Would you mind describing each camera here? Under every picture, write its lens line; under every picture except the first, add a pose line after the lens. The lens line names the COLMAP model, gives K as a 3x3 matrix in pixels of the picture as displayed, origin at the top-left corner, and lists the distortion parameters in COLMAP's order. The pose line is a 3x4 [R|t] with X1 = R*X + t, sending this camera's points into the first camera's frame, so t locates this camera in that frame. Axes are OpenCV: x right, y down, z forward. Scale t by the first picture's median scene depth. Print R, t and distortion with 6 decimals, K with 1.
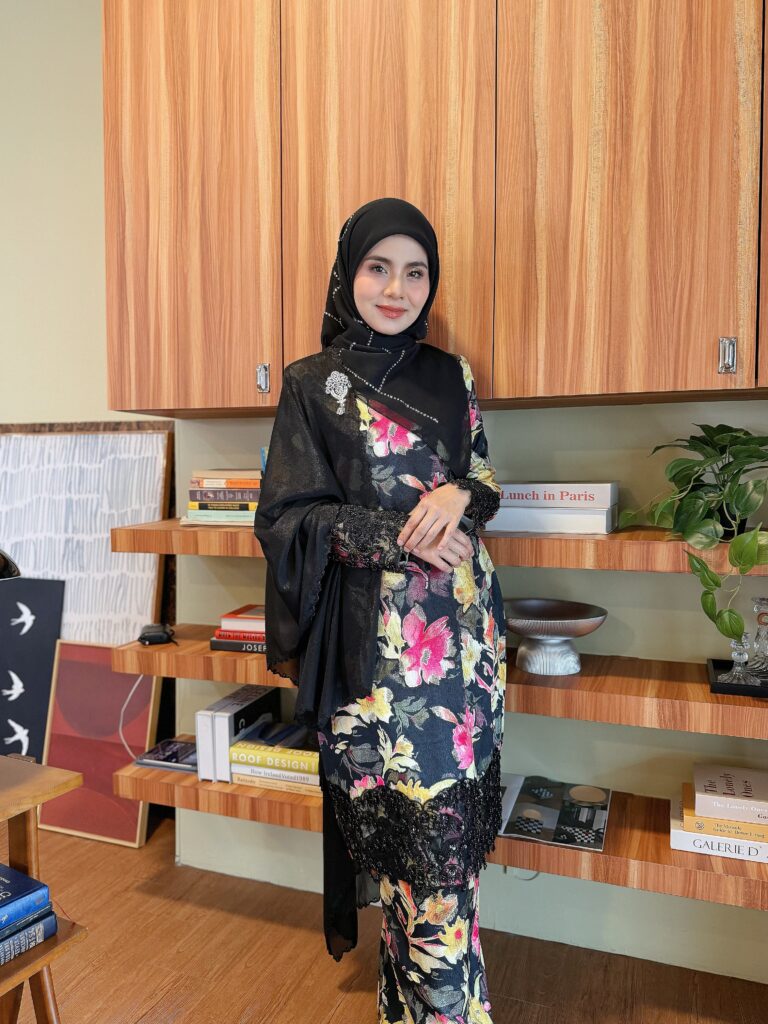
lens RADIAL K [[765.7, 0, 375.3], [0, 765.7, 515.8], [0, 0, 1]] dist [0.025122, -0.040776]
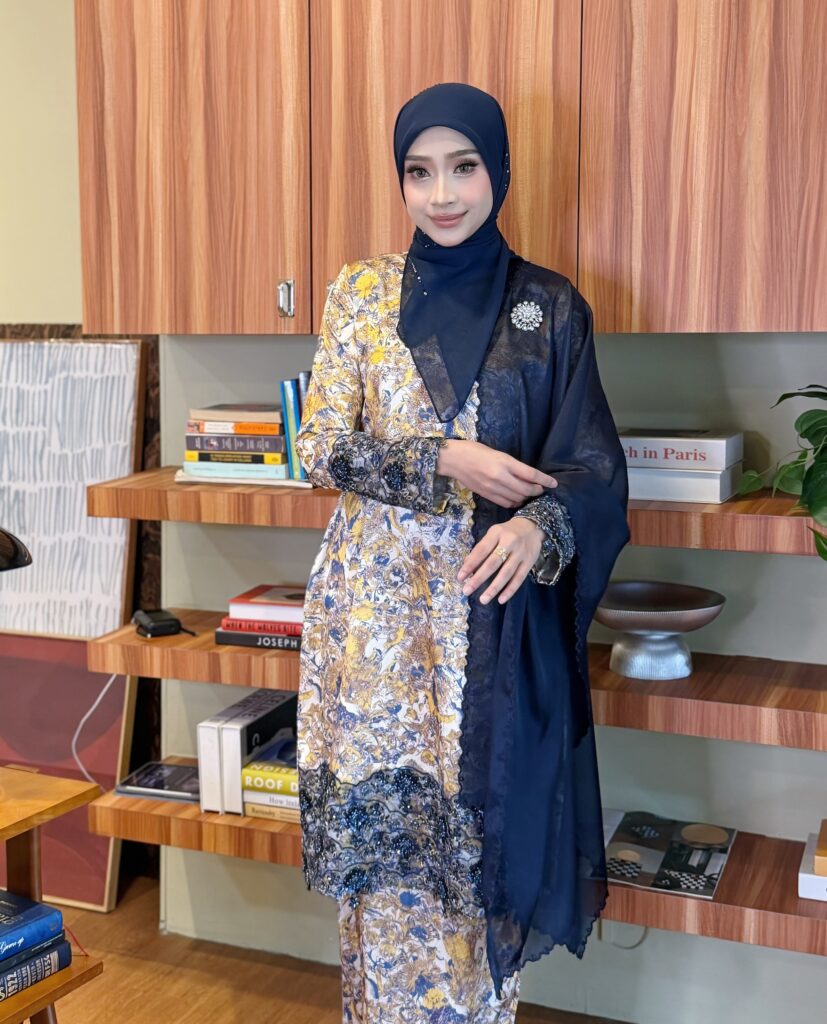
lens RADIAL K [[1330.5, 0, 379.1], [0, 1330.5, 442.0], [0, 0, 1]] dist [0.070289, 0.000000]
pose [[0.999306, 0.000928, -0.037227, -0.000644], [0.000005, 0.999686, 0.025040, -0.064384], [0.037239, -0.025023, 0.998993, -0.343311]]
